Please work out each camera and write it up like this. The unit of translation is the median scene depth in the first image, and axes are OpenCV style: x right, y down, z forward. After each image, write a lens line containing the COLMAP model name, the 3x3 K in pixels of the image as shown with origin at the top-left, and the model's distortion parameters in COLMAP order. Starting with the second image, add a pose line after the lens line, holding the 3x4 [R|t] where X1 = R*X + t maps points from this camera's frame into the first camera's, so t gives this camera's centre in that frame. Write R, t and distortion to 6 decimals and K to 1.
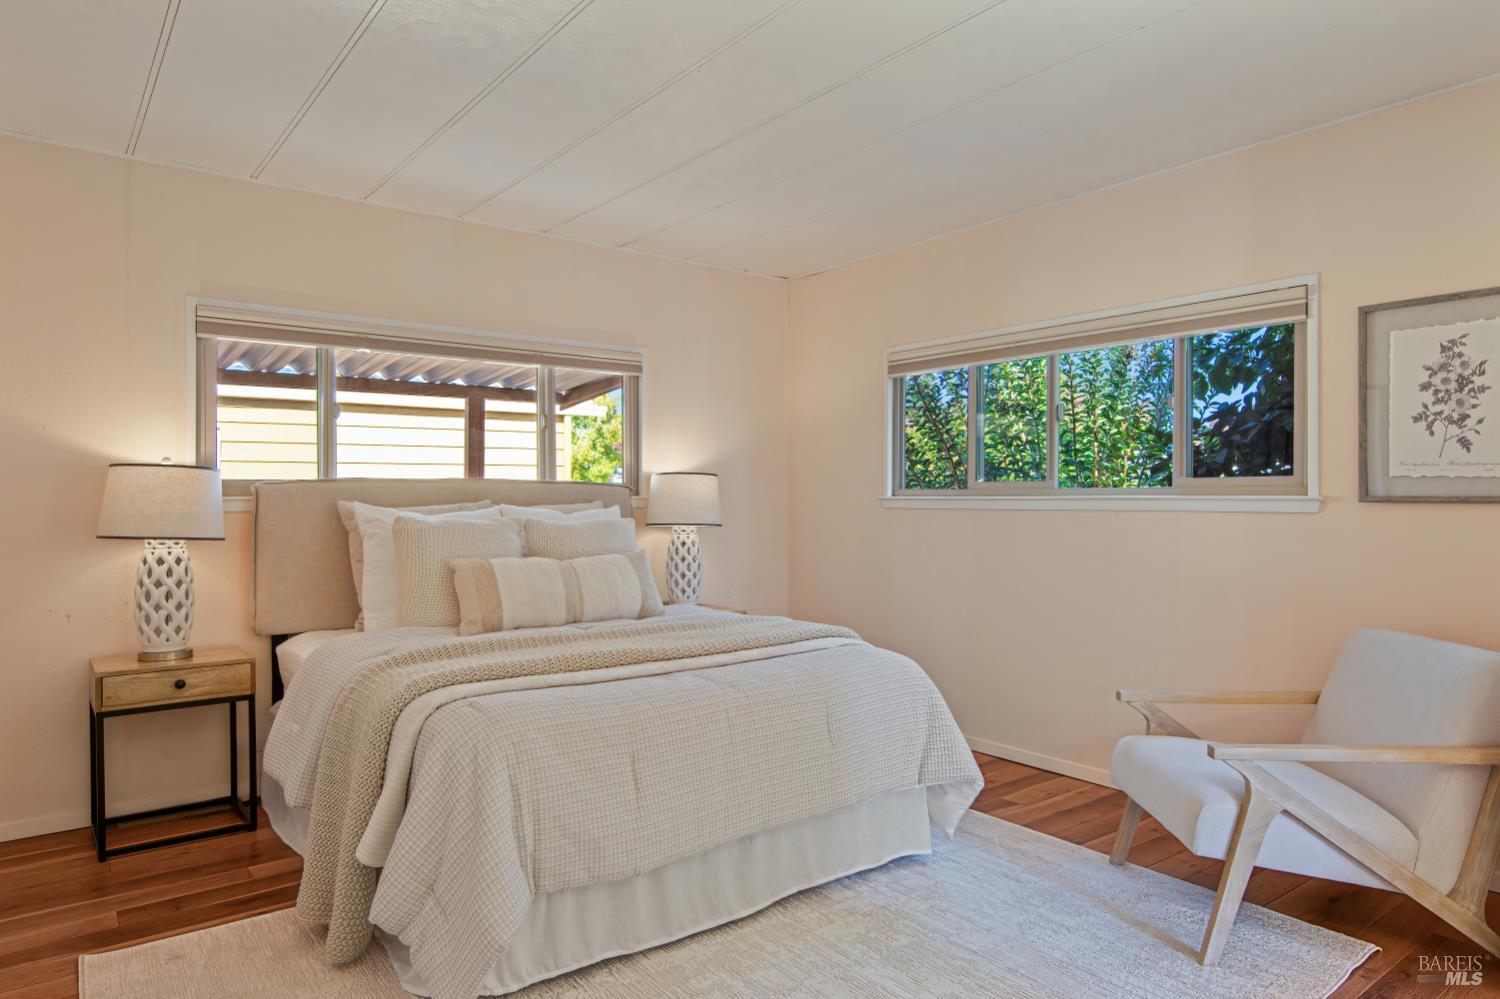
lens RADIAL K [[924.0, 0, 753.7], [0, 924.0, 498.7], [0, 0, 1]] dist [0.002434, 0.000704]
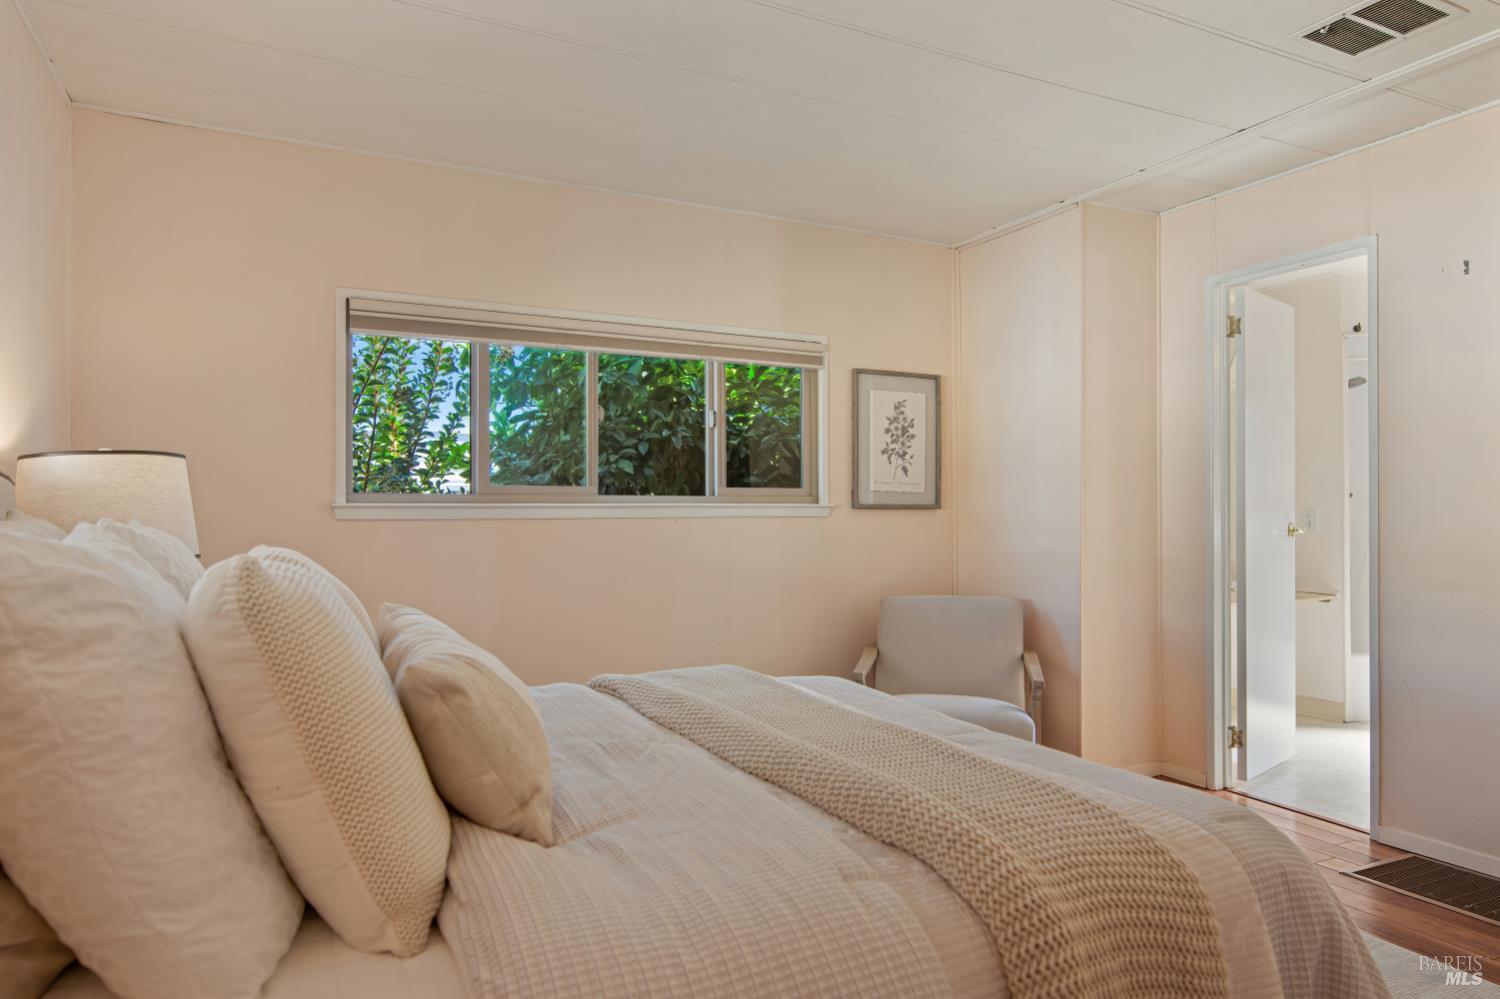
lens RADIAL K [[924.0, 0, 750.5], [0, 924.0, 505.6], [0, 0, 1]] dist [0.002434, 0.000704]
pose [[0.195680, 0.002358, 0.980665, -0.774264], [0.000938, 0.999996, -0.002592, 0.002577], [-0.980667, 0.001427, 0.195677, 0.927950]]
